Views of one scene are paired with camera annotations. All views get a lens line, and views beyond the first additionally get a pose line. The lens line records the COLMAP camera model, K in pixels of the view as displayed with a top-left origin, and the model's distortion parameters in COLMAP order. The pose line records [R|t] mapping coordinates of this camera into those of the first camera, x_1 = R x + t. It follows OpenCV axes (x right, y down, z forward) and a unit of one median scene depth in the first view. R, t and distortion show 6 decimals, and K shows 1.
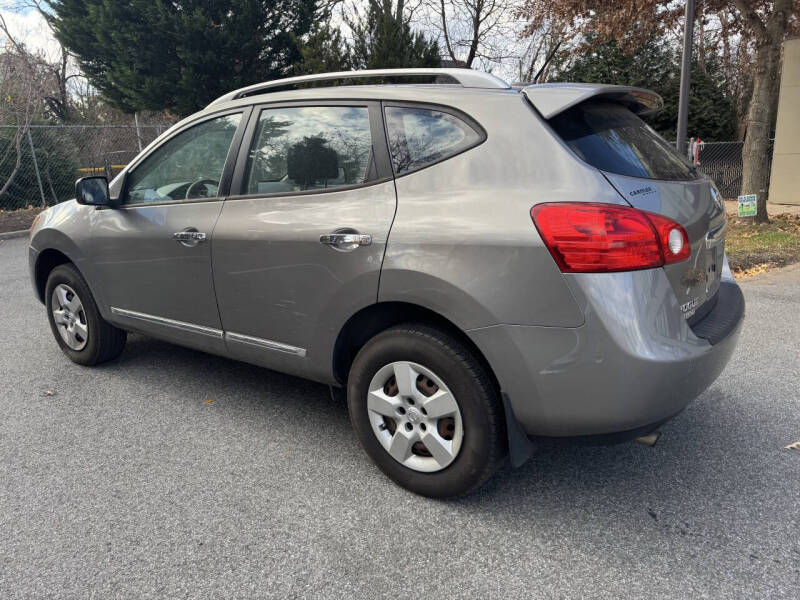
lens RADIAL K [[565.1, 0, 400.0], [0, 565.1, 300.0], [0, 0, 1]] dist [0.010966, -0.009215]
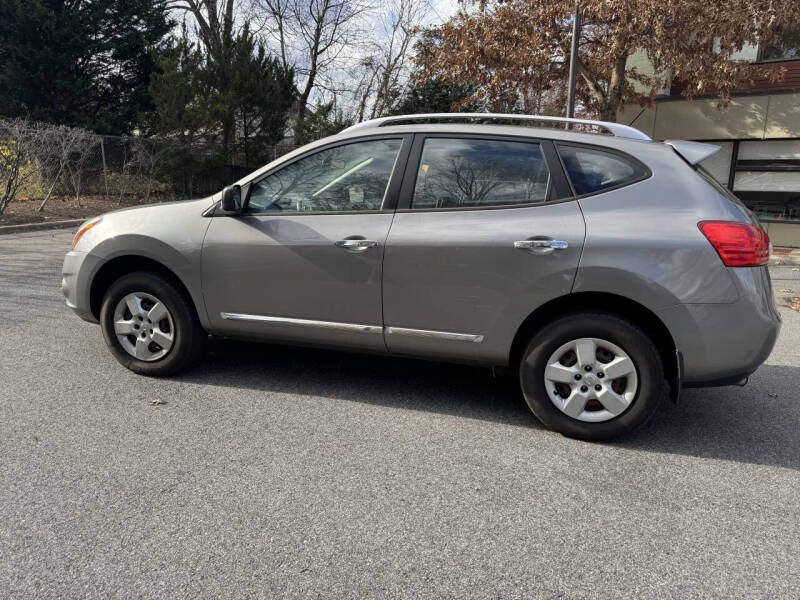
lens RADIAL K [[582.7, 0, 400.0], [0, 582.7, 300.0], [0, 0, 1]] dist [0.029262, -0.002663]
pose [[0.942909, -0.006204, 0.332992, -0.765360], [0.024211, 0.998458, -0.049952, 0.069193], [-0.332168, 0.055162, 0.941606, -0.132245]]
